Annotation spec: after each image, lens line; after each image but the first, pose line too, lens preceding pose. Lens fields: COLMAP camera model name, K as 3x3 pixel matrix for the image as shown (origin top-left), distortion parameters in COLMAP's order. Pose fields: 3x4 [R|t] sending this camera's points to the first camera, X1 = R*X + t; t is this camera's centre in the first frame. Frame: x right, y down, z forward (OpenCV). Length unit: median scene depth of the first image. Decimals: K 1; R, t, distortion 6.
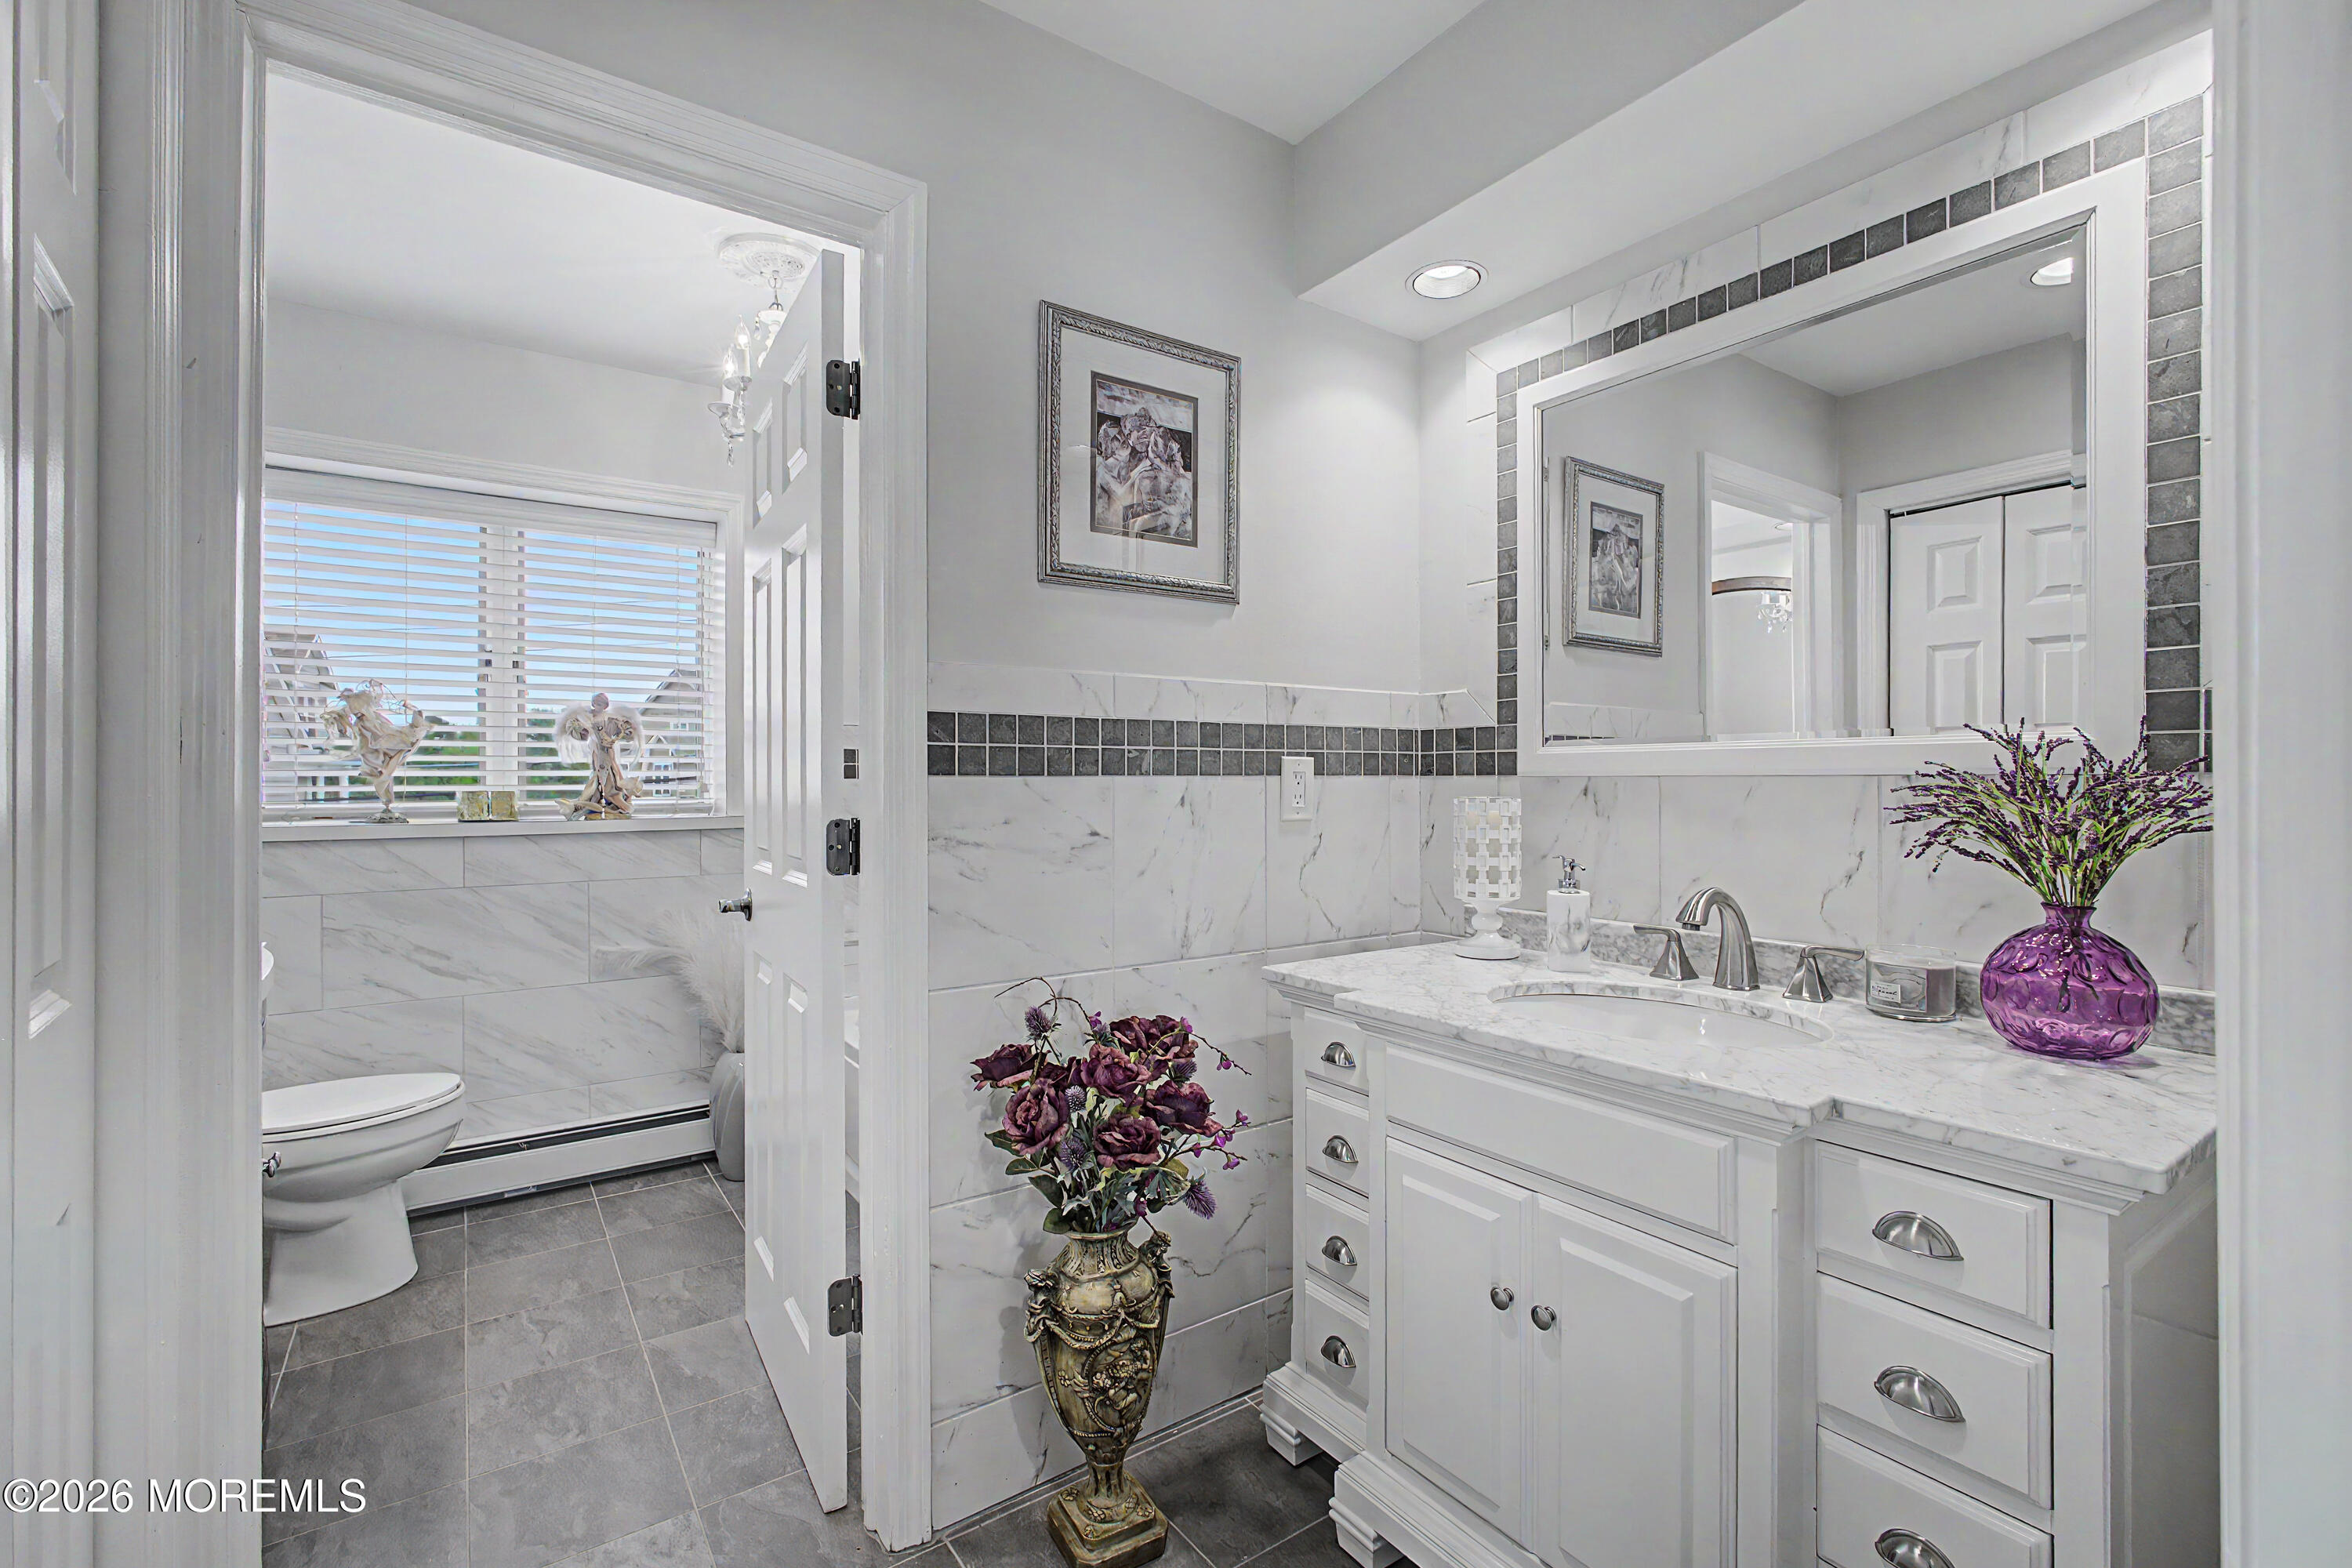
lens RADIAL K [[1036.7, 0, 1191.2], [0, 1036.7, 778.1], [0, 0, 1]] dist [-0.010082, -0.000213]
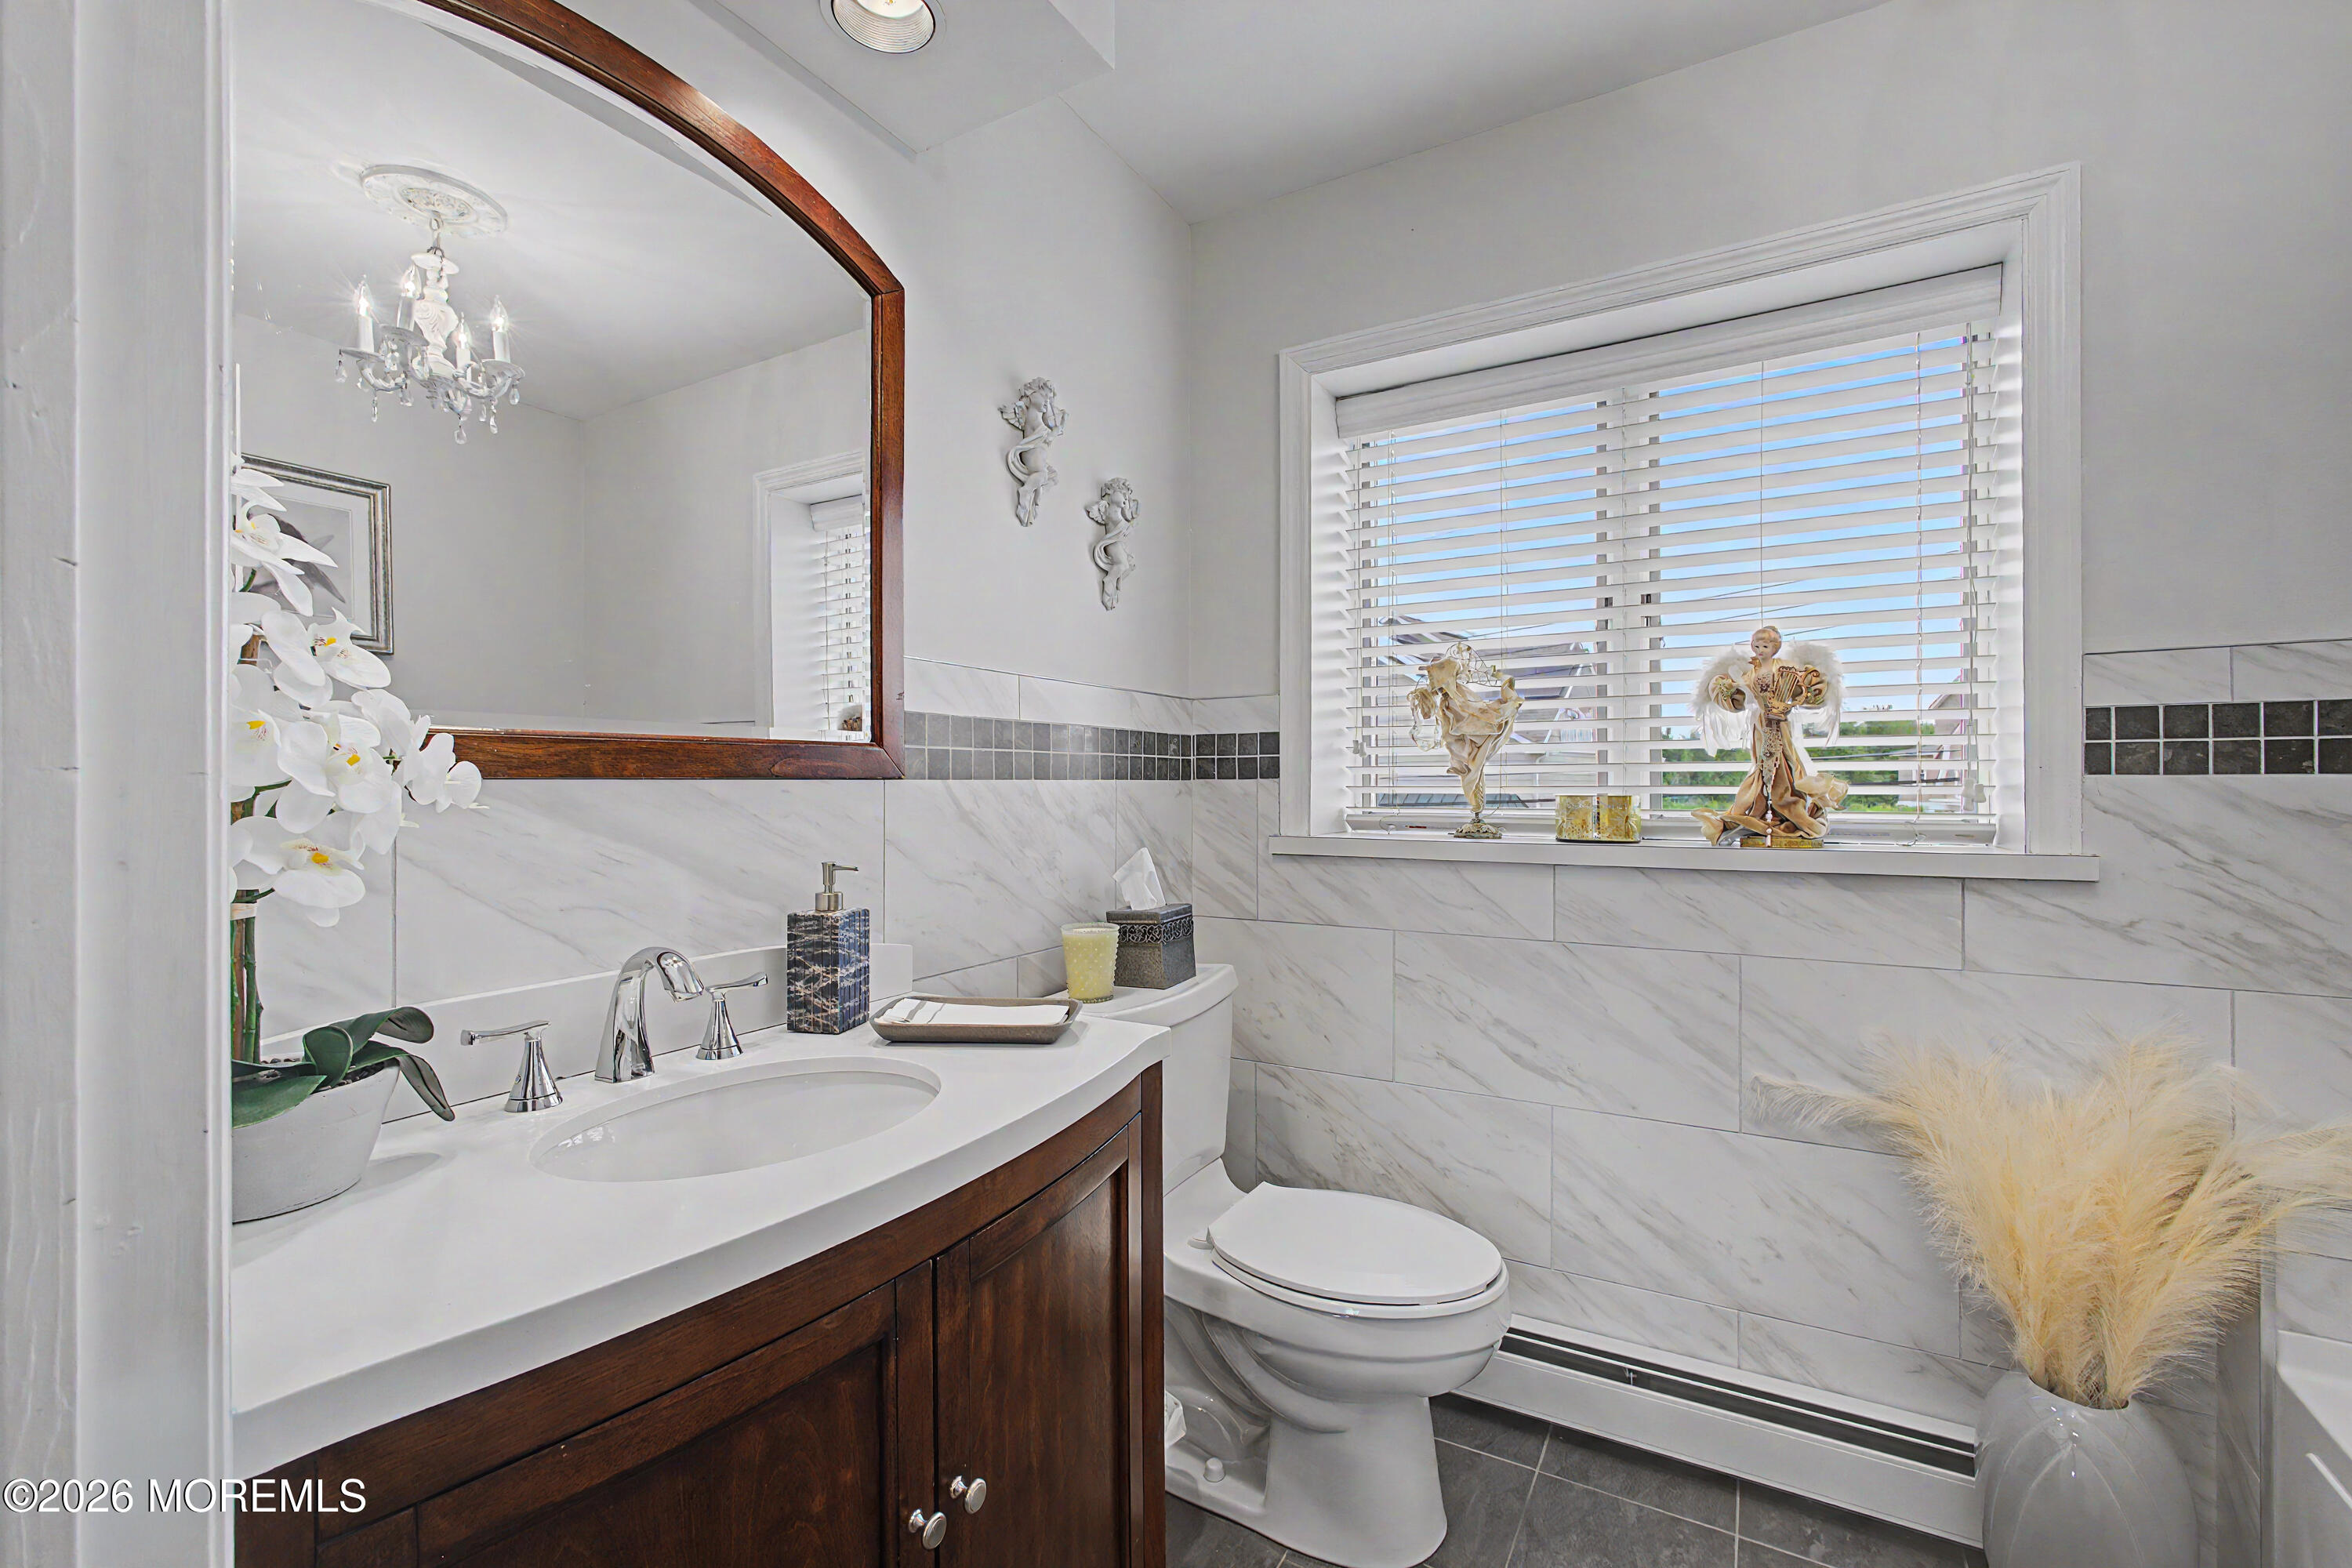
lens RADIAL K [[1036.7, 0, 1204.3], [0, 1036.7, 775.6], [0, 0, 1]] dist [-0.010082, -0.000213]
pose [[0.400350, -0.002953, -0.916357, -0.175296], [0.003578, 0.999992, -0.001660, 0.000499], [0.916355, -0.002615, 0.400358, 0.493524]]
